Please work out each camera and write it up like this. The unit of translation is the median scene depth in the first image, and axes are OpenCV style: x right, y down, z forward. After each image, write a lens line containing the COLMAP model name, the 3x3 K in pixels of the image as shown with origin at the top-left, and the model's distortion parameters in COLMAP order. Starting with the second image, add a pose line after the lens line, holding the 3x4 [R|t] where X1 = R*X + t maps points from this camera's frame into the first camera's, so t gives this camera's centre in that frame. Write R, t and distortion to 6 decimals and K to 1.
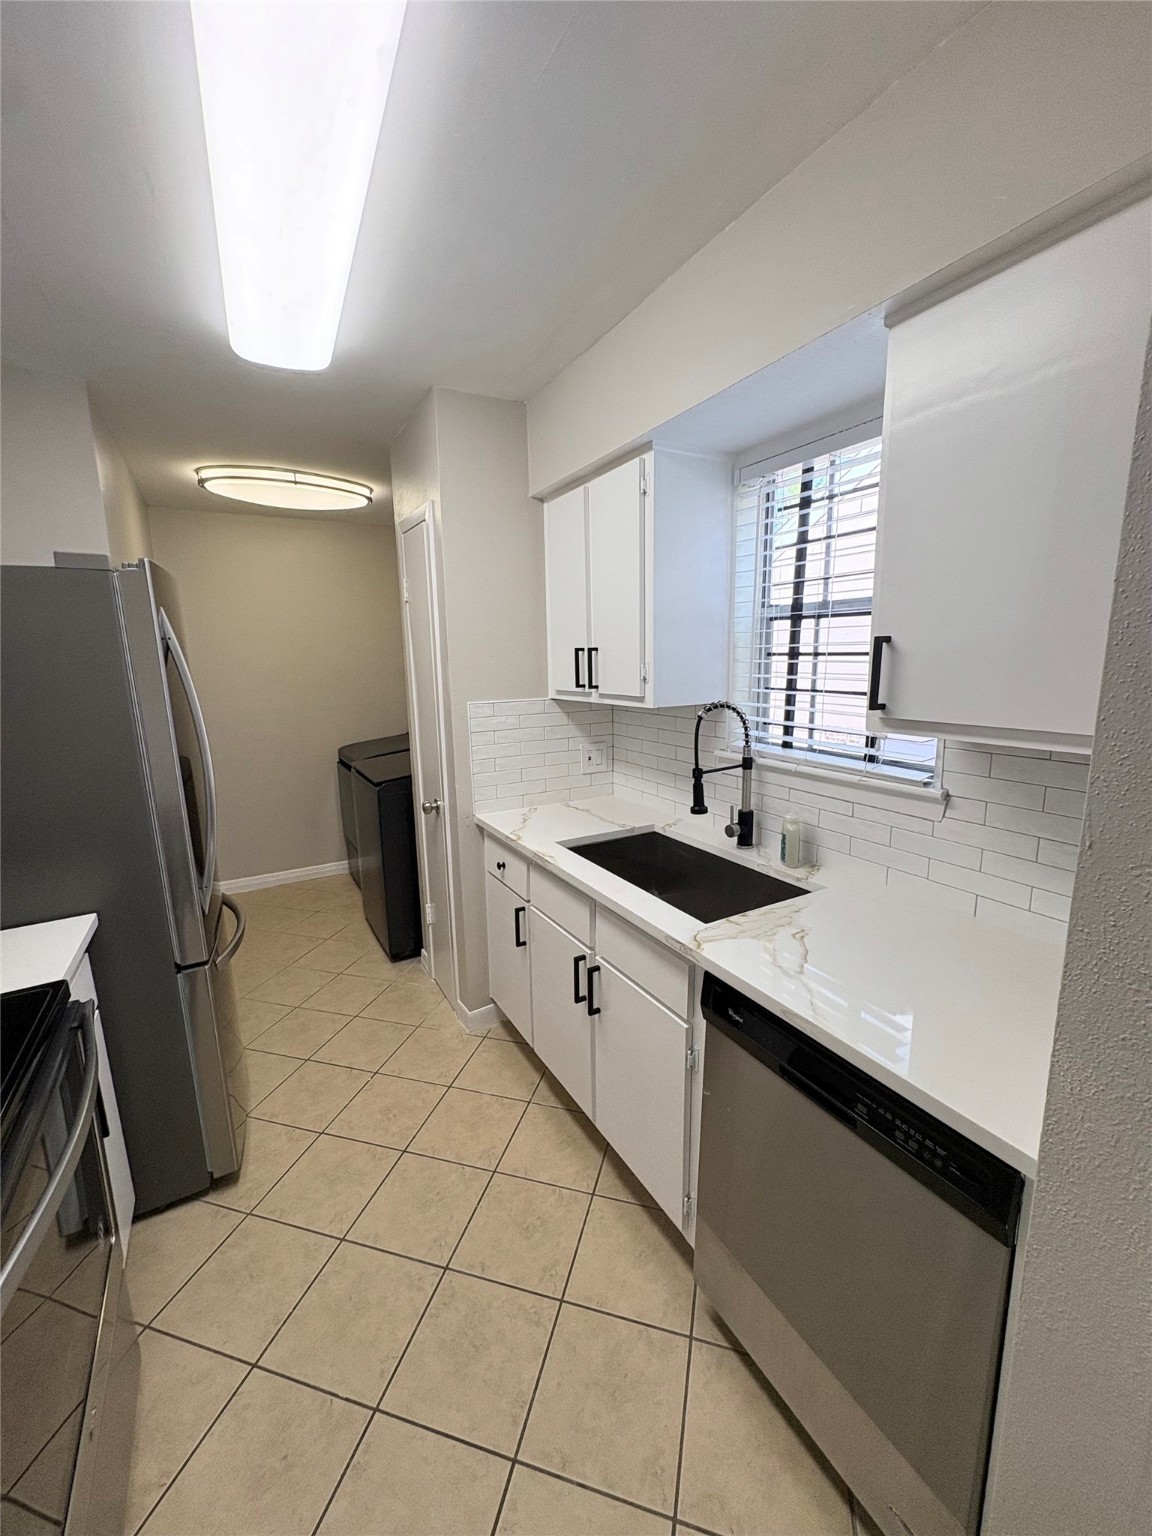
lens RADIAL K [[611.3, 0, 575.6], [0, 611.3, 768.3], [0, 0, 1]] dist [0.000716, -0.000020]
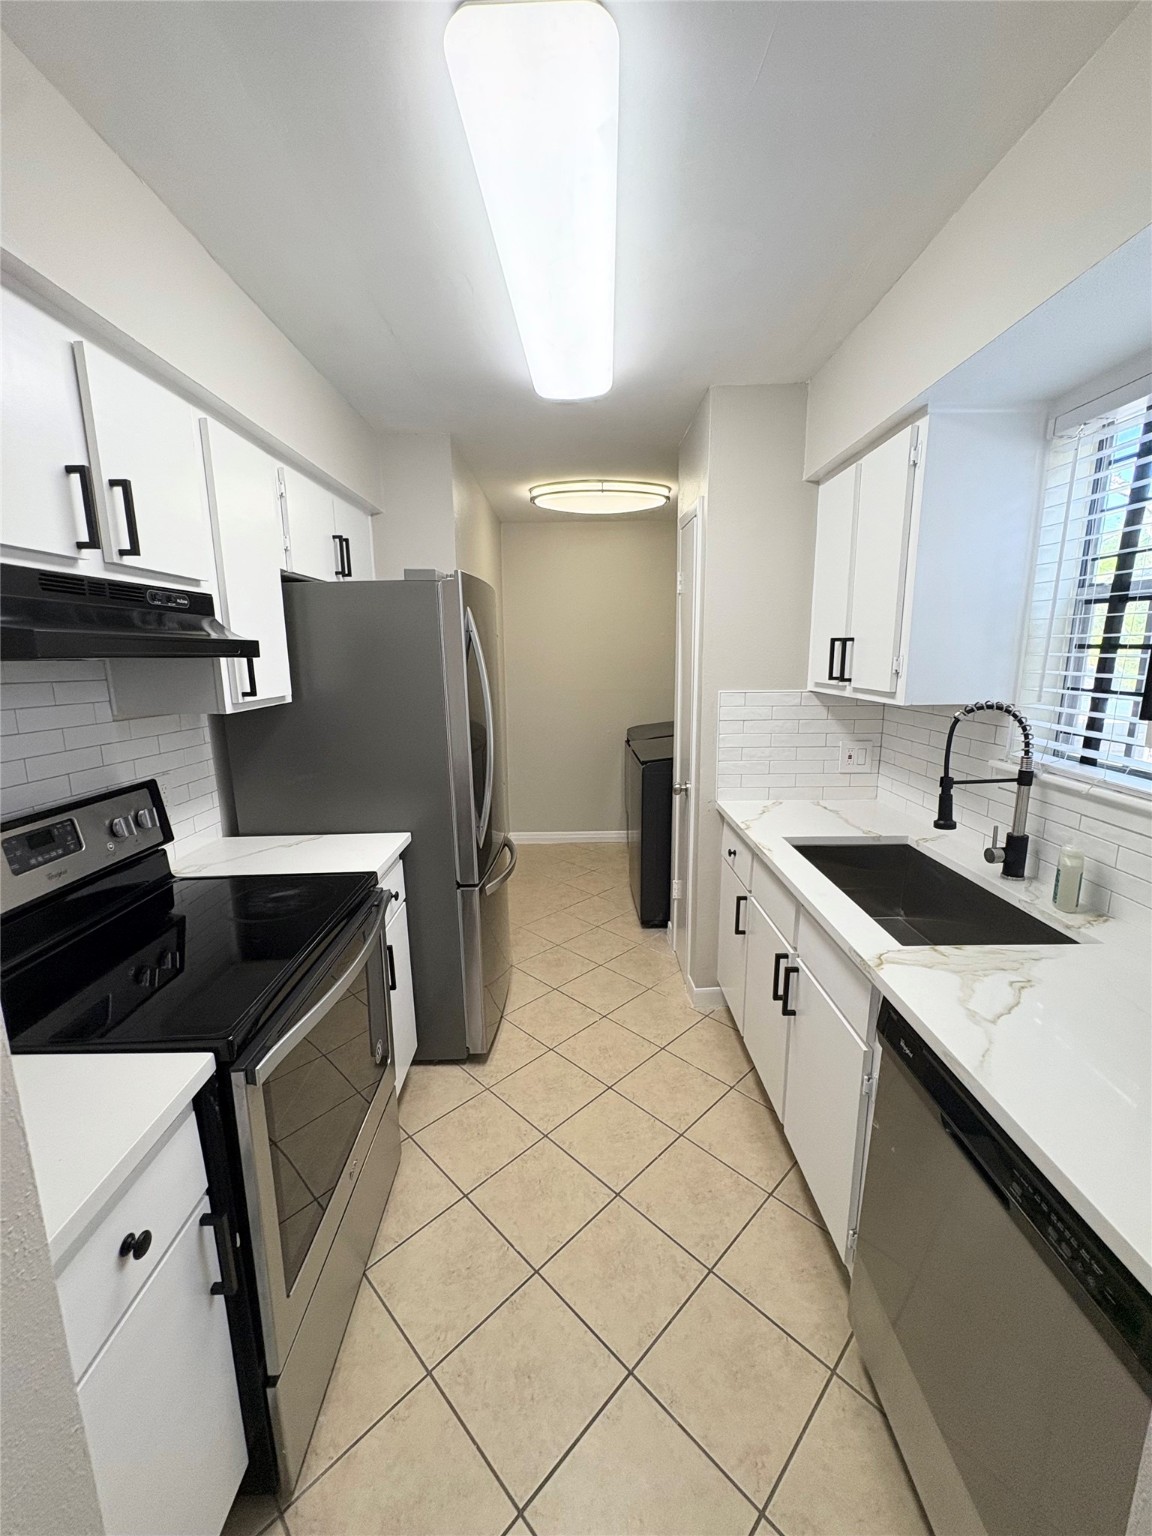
lens RADIAL K [[611.3, 0, 577.3], [0, 611.3, 768.8], [0, 0, 1]] dist [0.000716, -0.000020]
pose [[0.872211, 0.102573, -0.478254, 0.150439], [-0.093106, 0.994704, 0.043537, -0.000220], [0.480187, 0.006555, 0.877142, -0.019044]]
